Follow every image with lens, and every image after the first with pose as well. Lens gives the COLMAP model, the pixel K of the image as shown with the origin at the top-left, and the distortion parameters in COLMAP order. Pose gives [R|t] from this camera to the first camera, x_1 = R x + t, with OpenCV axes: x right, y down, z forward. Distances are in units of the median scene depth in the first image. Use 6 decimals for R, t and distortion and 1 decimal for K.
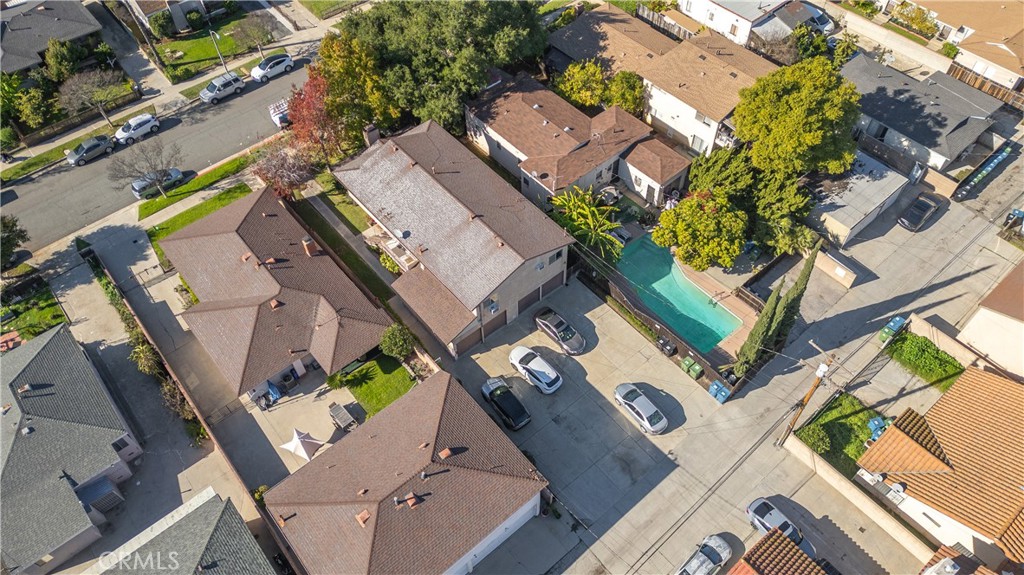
lens RADIAL K [[710.6, 0, 512.0], [0, 710.6, 287.5], [0, 0, 1]] dist [0.075958, -0.070607]
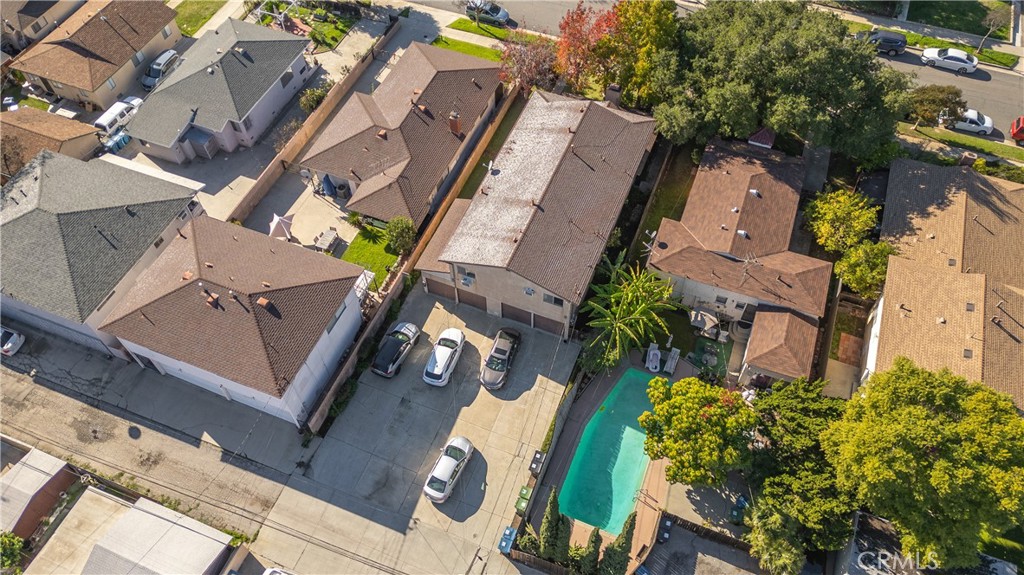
lens RADIAL K [[753.2, 0, 512.0], [0, 753.2, 287.5], [0, 0, 1]] dist [0.035901, -0.003212]
pose [[0.467084, 0.728243, -0.501493, 0.458114], [-0.698784, 0.651539, 0.295293, -0.271898], [0.541787, 0.212508, 0.813208, 0.202811]]
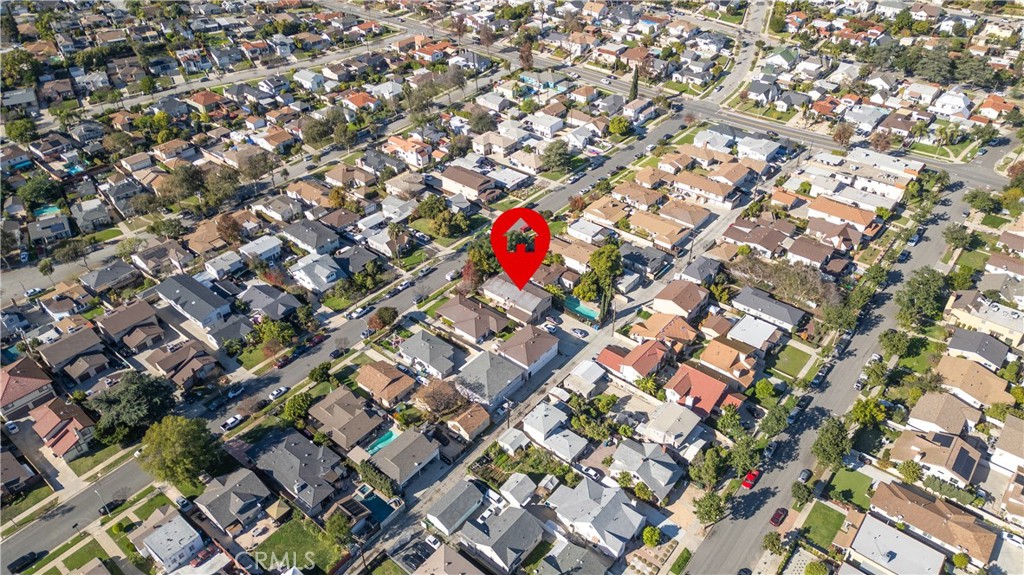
lens RADIAL K [[710.6, 0, 512.0], [0, 710.6, 287.5], [0, 0, 1]] dist [0.075958, -0.070607]
pose [[0.983750, -0.094329, 0.152765, -0.642653], [0.133484, 0.953293, -0.270952, 0.815814], [-0.120071, 0.286941, 0.950393, -2.353736]]
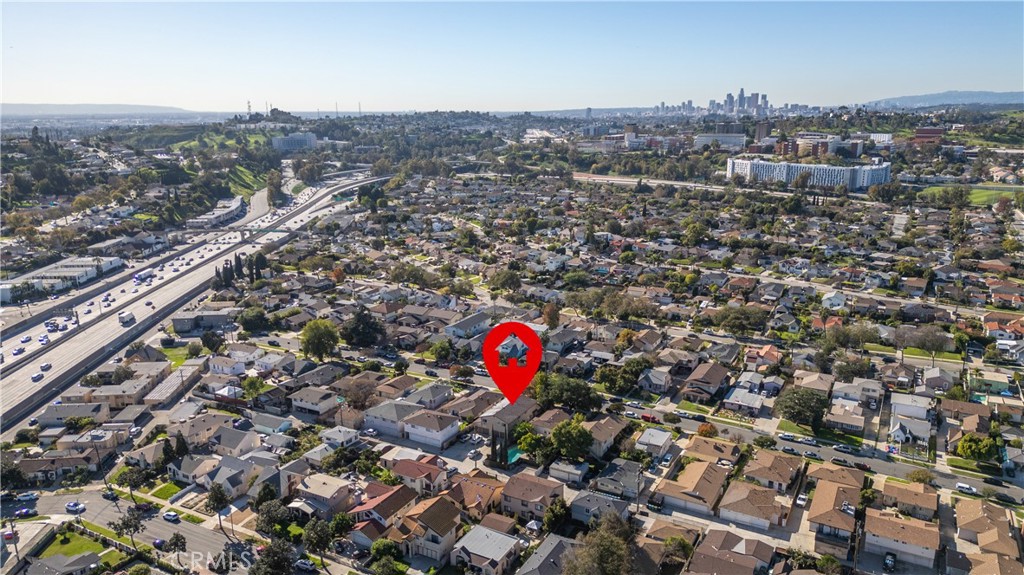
lens RADIAL K [[710.6, 0, 512.0], [0, 710.6, 287.5], [0, 0, 1]] dist [0.075958, -0.070607]
pose [[0.337859, 0.244864, -0.908787, 3.071721], [-0.743183, 0.661879, -0.097956, -0.177586], [0.577520, 0.708490, 0.405600, -0.927954]]
